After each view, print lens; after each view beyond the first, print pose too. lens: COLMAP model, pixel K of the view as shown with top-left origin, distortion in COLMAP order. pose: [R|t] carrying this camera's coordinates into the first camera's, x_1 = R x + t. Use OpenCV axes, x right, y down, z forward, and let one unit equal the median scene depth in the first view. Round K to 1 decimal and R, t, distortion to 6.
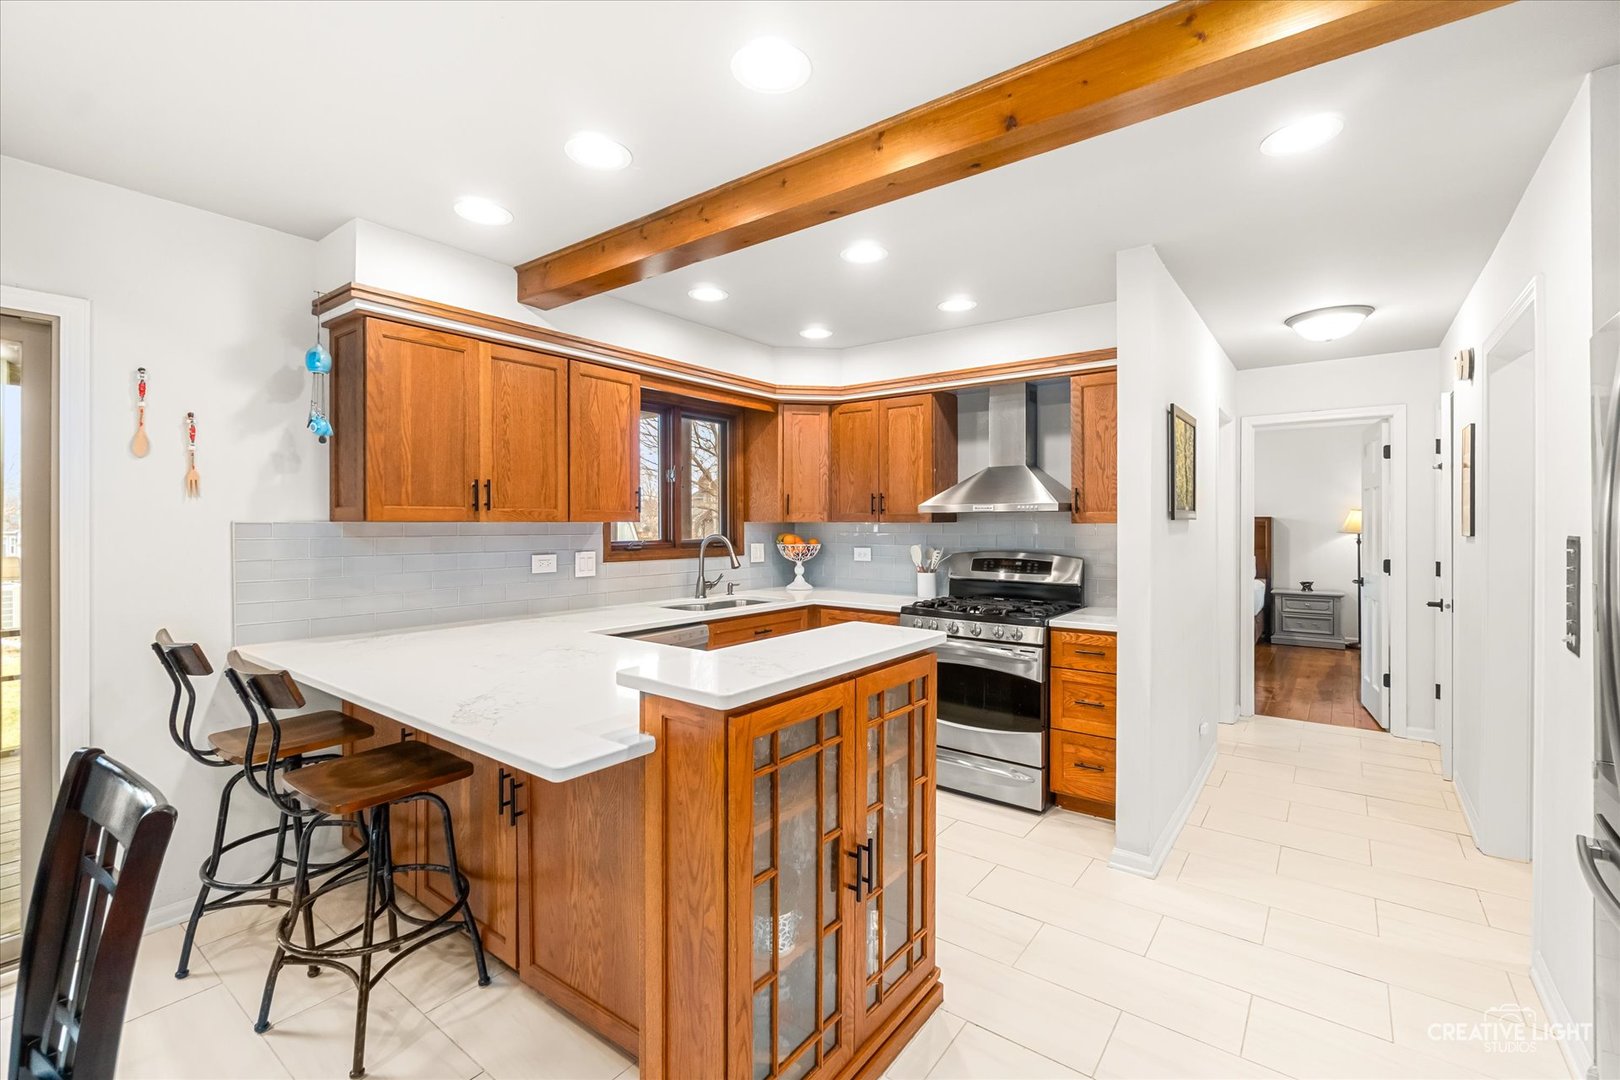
lens RADIAL K [[699.3, 0, 806.8], [0, 699.3, 530.0], [0, 0, 1]] dist [-0.000920, 0.000414]
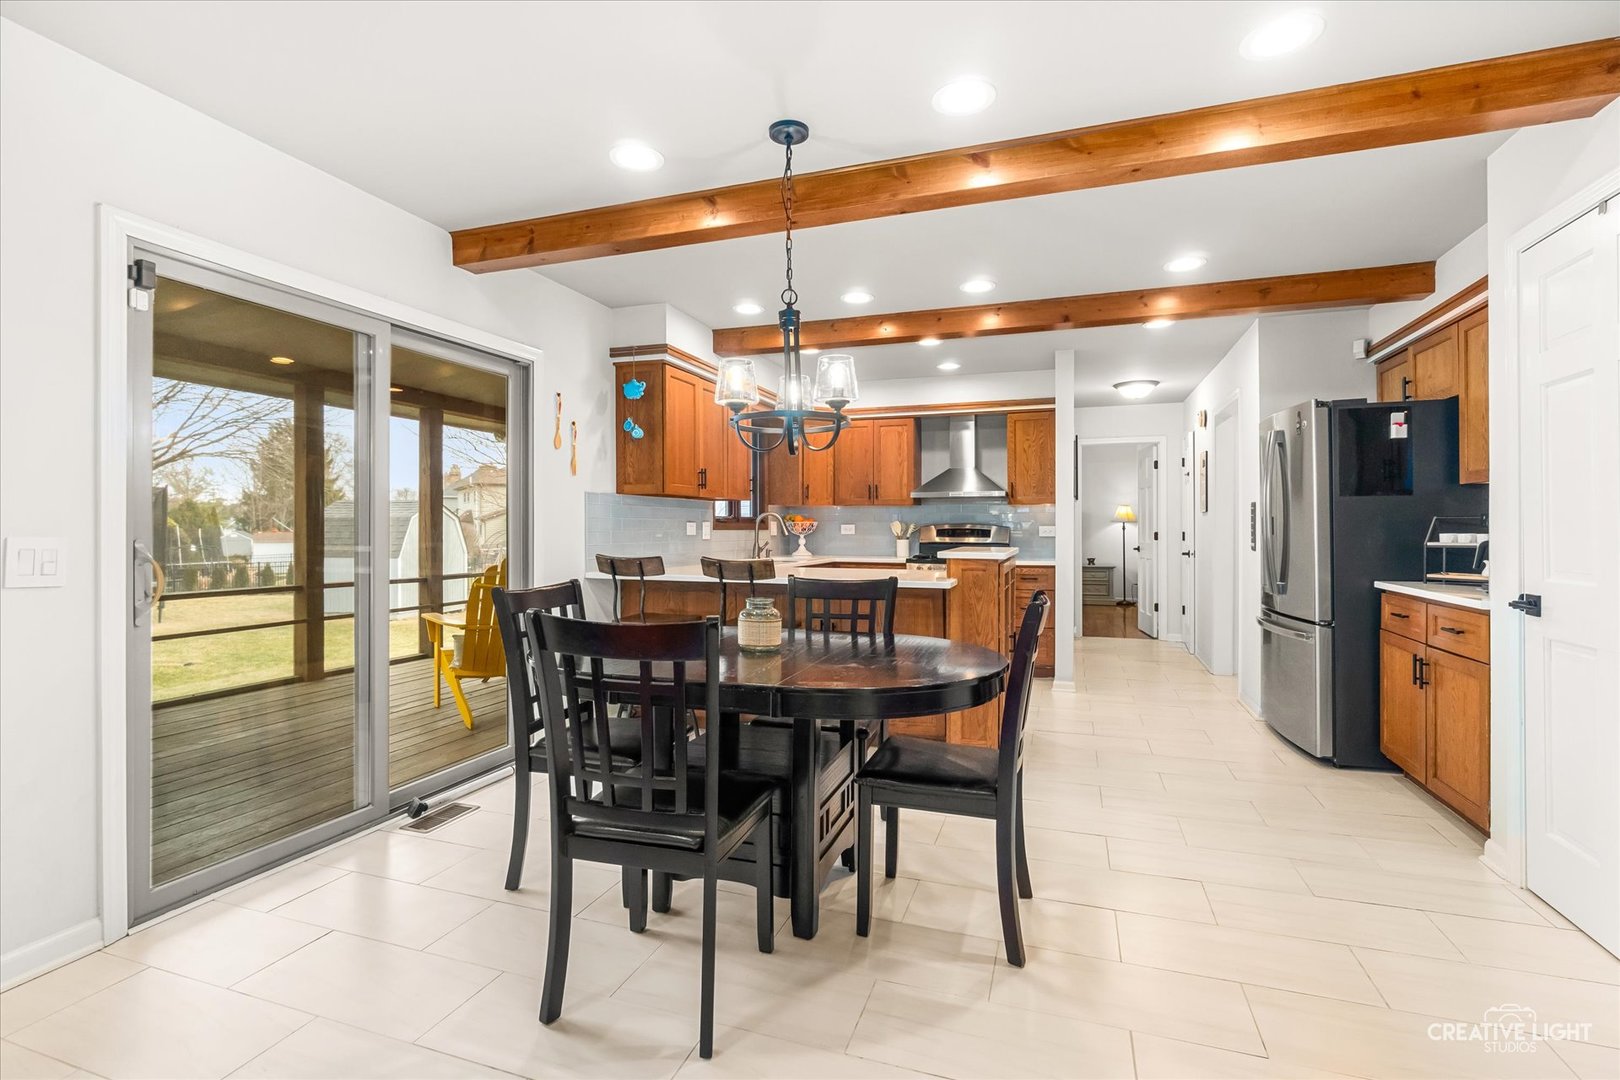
lens RADIAL K [[730.4, 0, 816.0], [0, 730.4, 534.5], [0, 0, 1]] dist [-0.002535, -0.000271]
pose [[0.952698, -0.004018, 0.303891, -0.517181], [0.003539, 0.999991, 0.002129, 0.051133], [-0.303897, -0.000953, 0.952705, -0.439656]]
